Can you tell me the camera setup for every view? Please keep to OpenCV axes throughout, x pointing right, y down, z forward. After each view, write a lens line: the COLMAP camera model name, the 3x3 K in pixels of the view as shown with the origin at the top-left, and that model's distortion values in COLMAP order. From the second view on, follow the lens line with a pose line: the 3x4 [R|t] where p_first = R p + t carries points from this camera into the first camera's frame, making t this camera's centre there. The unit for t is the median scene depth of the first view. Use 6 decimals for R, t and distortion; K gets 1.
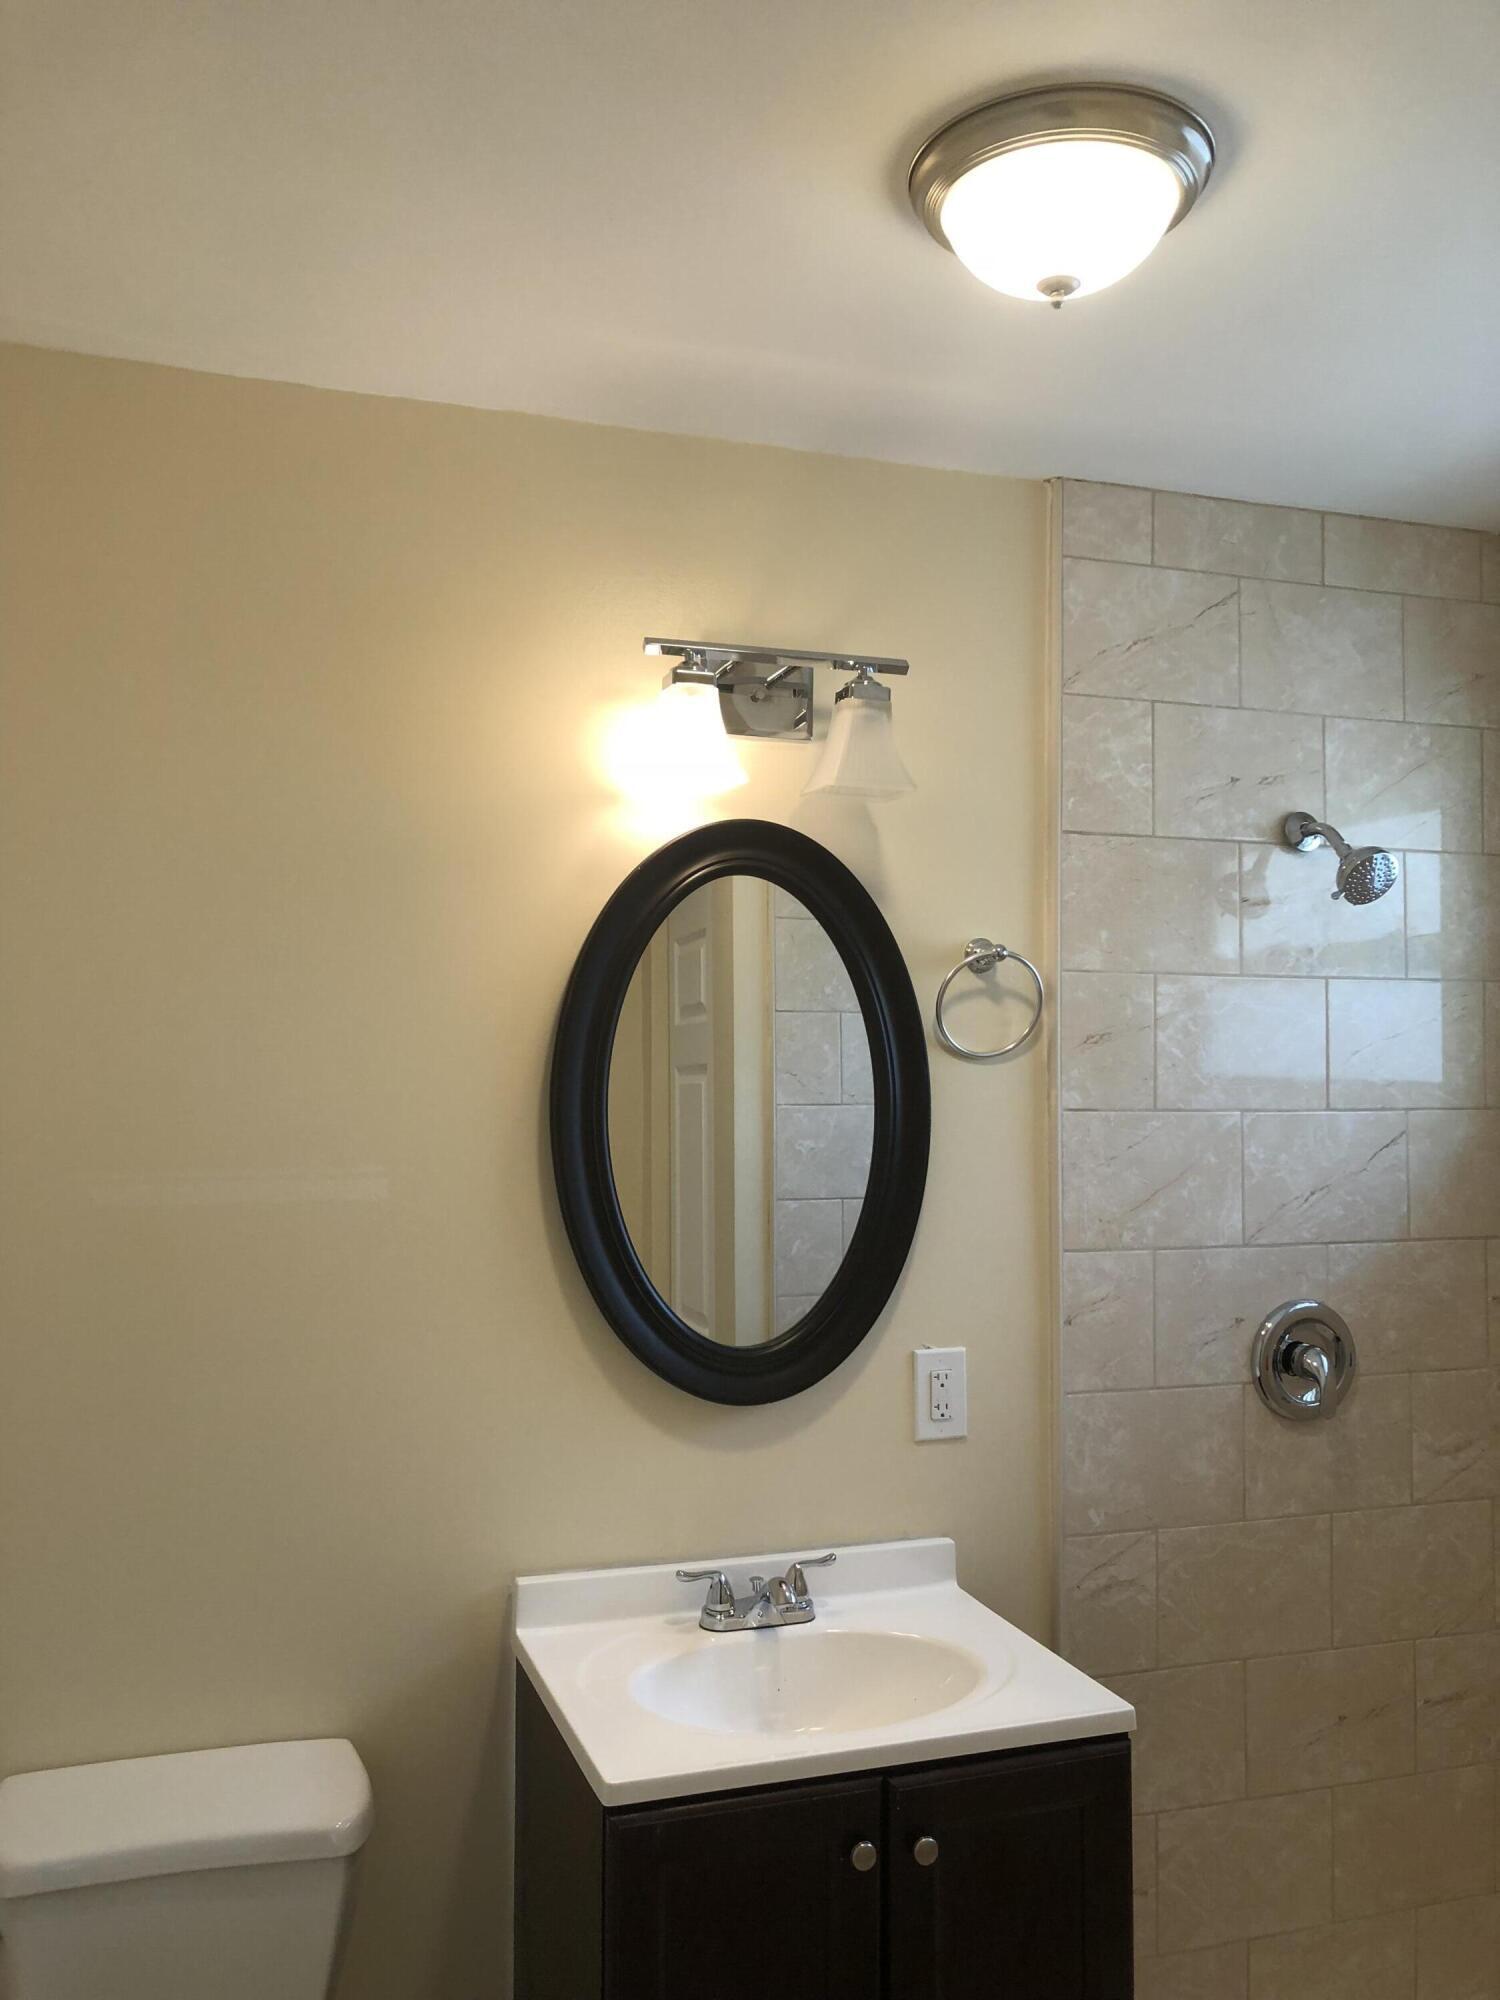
lens RADIAL K [[1645.1, 0, 745.6], [0, 1645.1, 992.4], [0, 0, 1]] dist [0.019792, -0.006851]
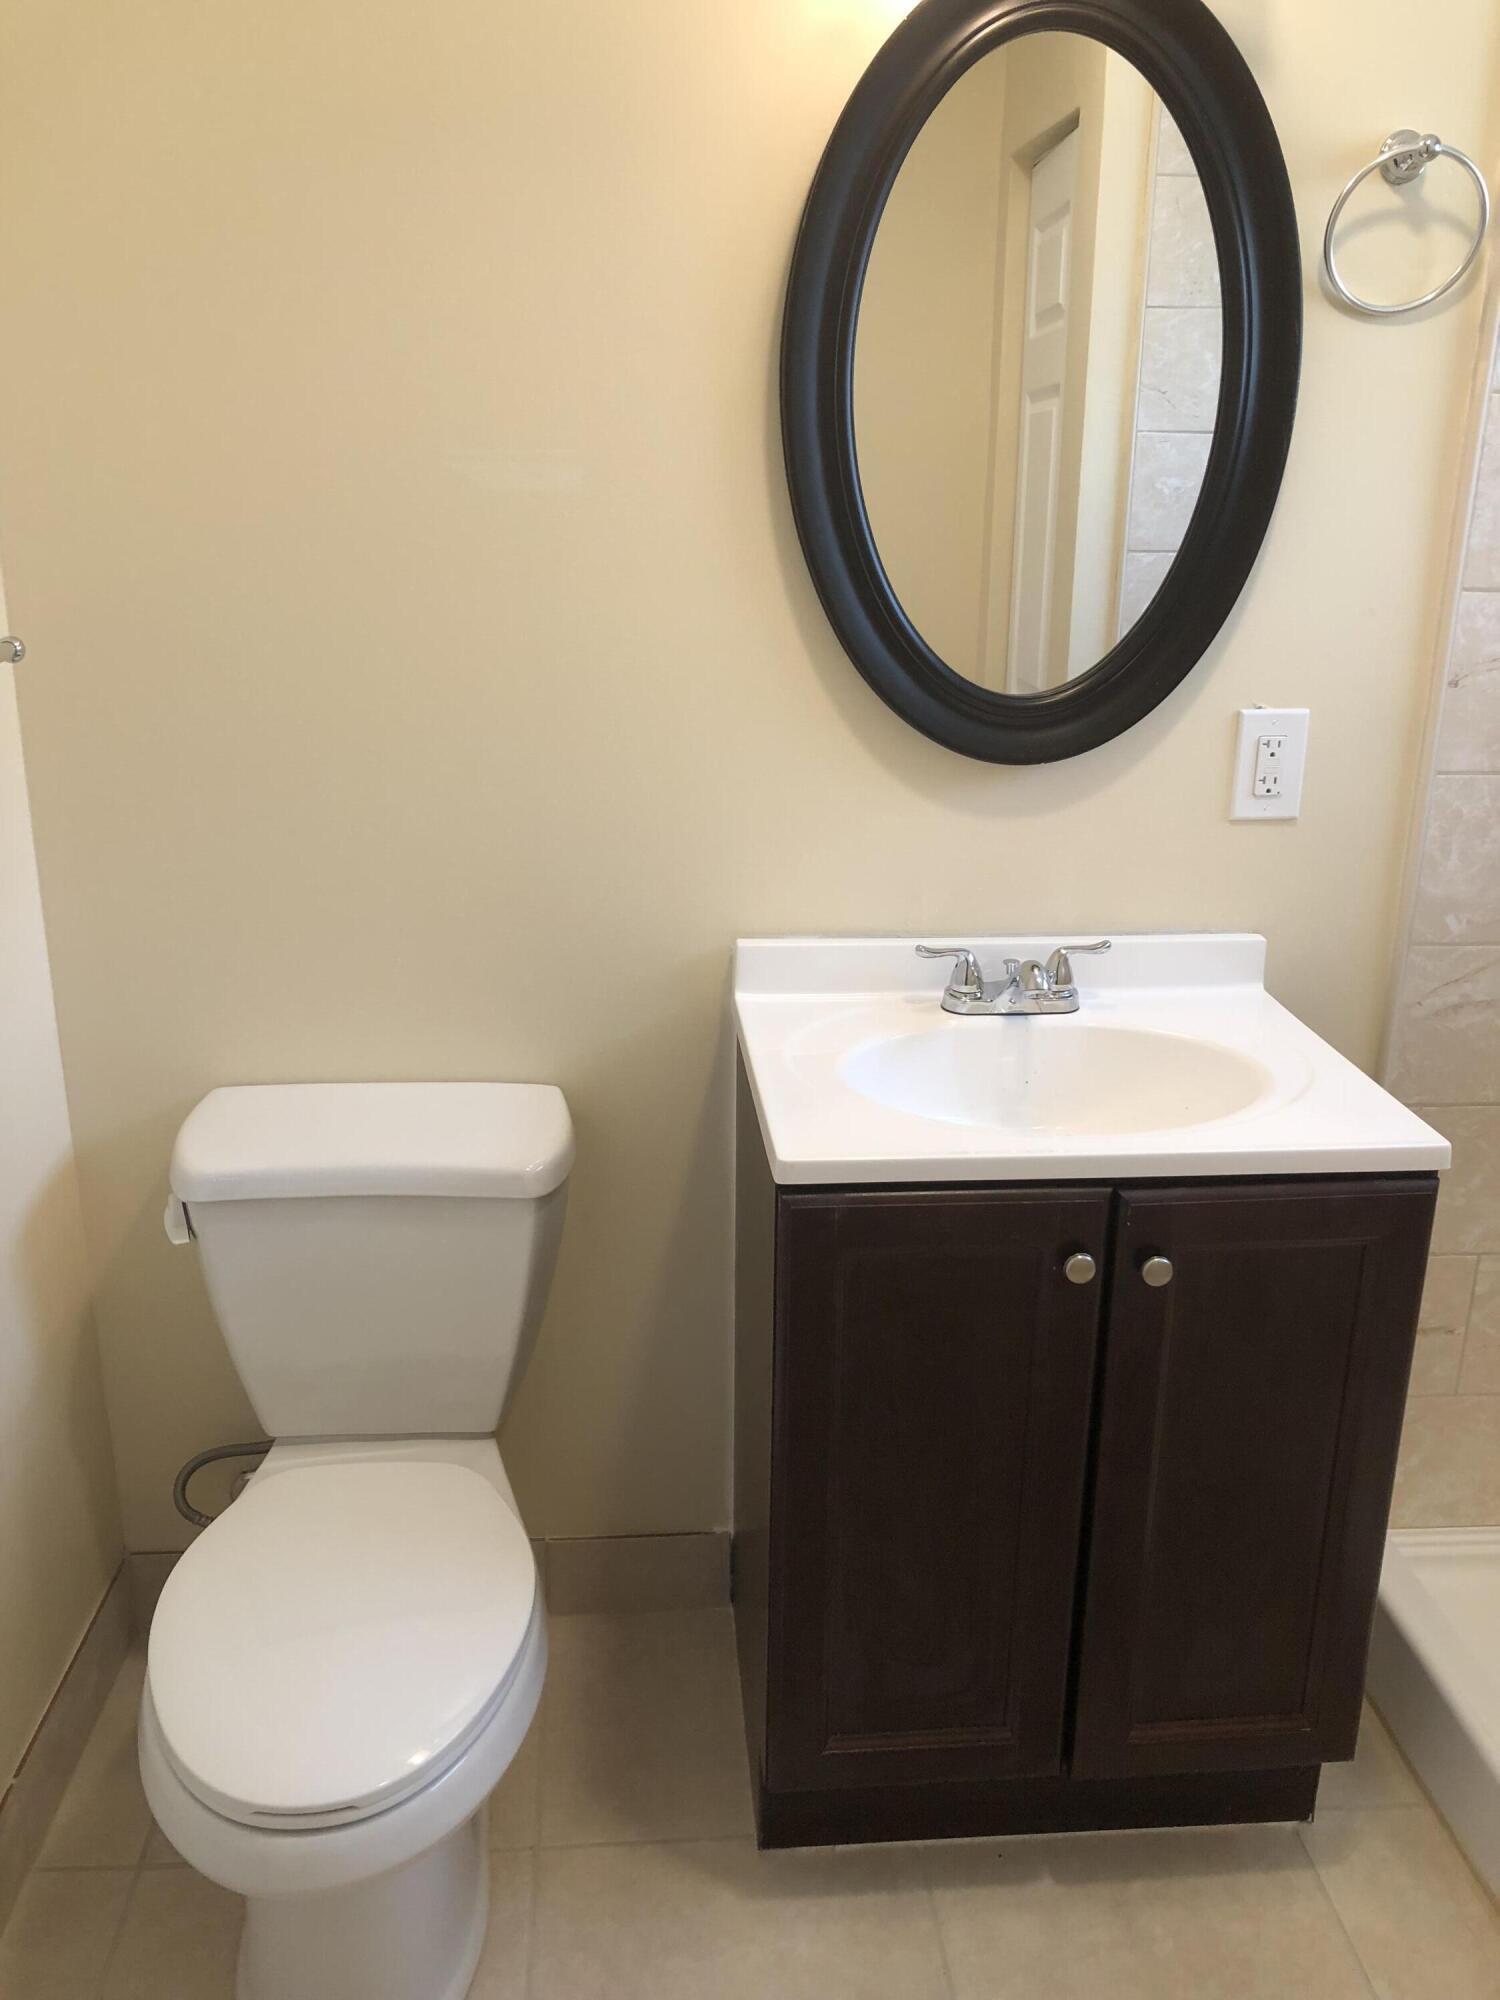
lens RADIAL K [[1645.1, 0, 745.6], [0, 1645.1, 992.4], [0, 0, 1]] dist [0.019792, -0.006851]
pose [[0.969735, 0.082400, -0.229834, 0.063812], [0.003047, 0.937173, 0.348853, 0.065637], [0.244139, -0.338995, 0.908558, 0.168000]]
